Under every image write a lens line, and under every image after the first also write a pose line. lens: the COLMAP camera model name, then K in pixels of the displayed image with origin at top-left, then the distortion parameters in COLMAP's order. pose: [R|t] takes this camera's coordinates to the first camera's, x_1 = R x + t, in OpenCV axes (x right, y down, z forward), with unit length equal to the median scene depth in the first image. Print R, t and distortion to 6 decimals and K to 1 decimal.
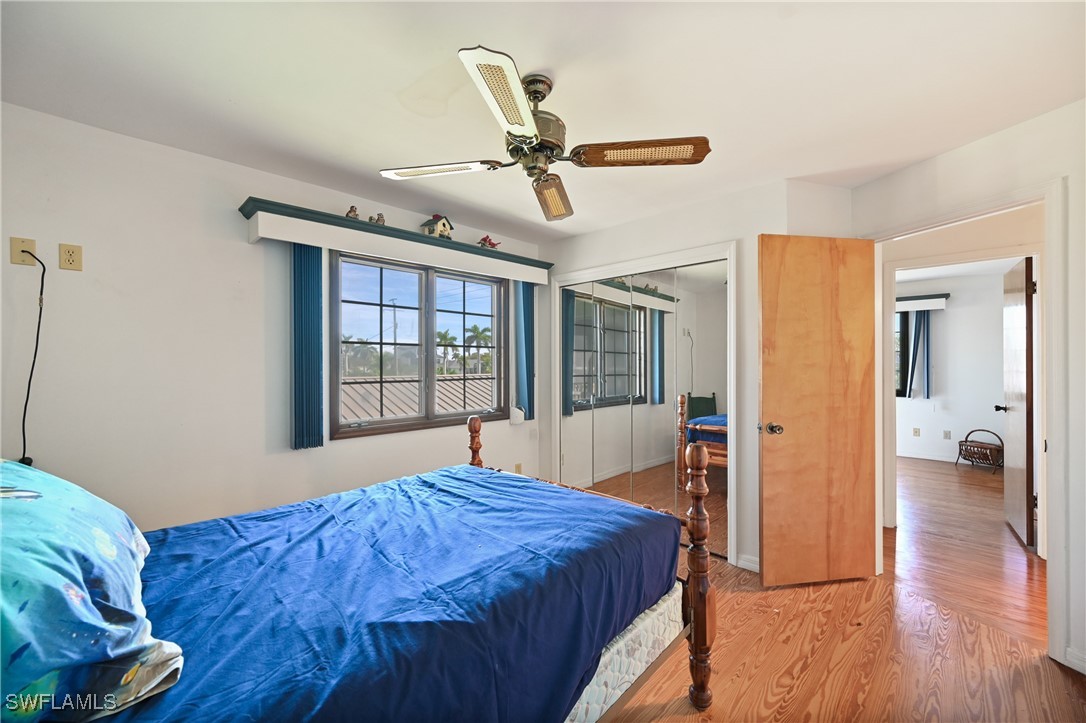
lens RADIAL K [[434.8, 0, 541.8], [0, 434.8, 362.4], [0, 0, 1]] dist [-0.000293, 0.000442]
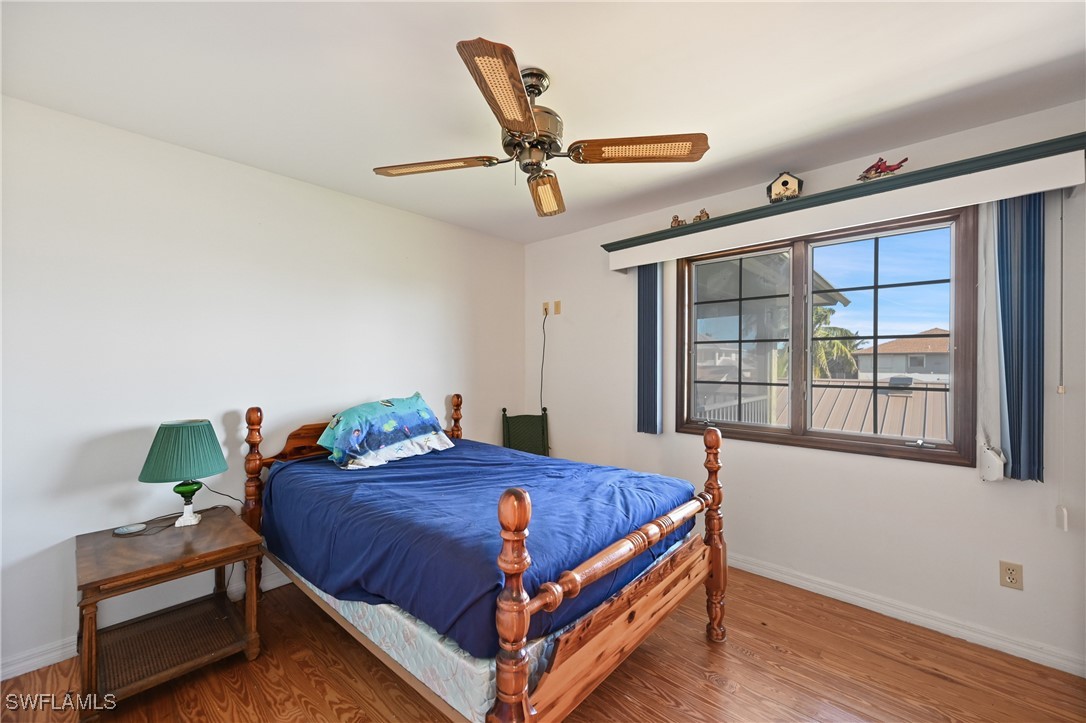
lens RADIAL K [[434.8, 0, 533.7], [0, 434.8, 364.8], [0, 0, 1]] dist [-0.000293, 0.000442]
pose [[0.029366, 0.007351, -0.999542, 0.549151], [0.004332, 0.999963, 0.007481, -0.002751], [0.999559, -0.004550, 0.029333, 0.547427]]
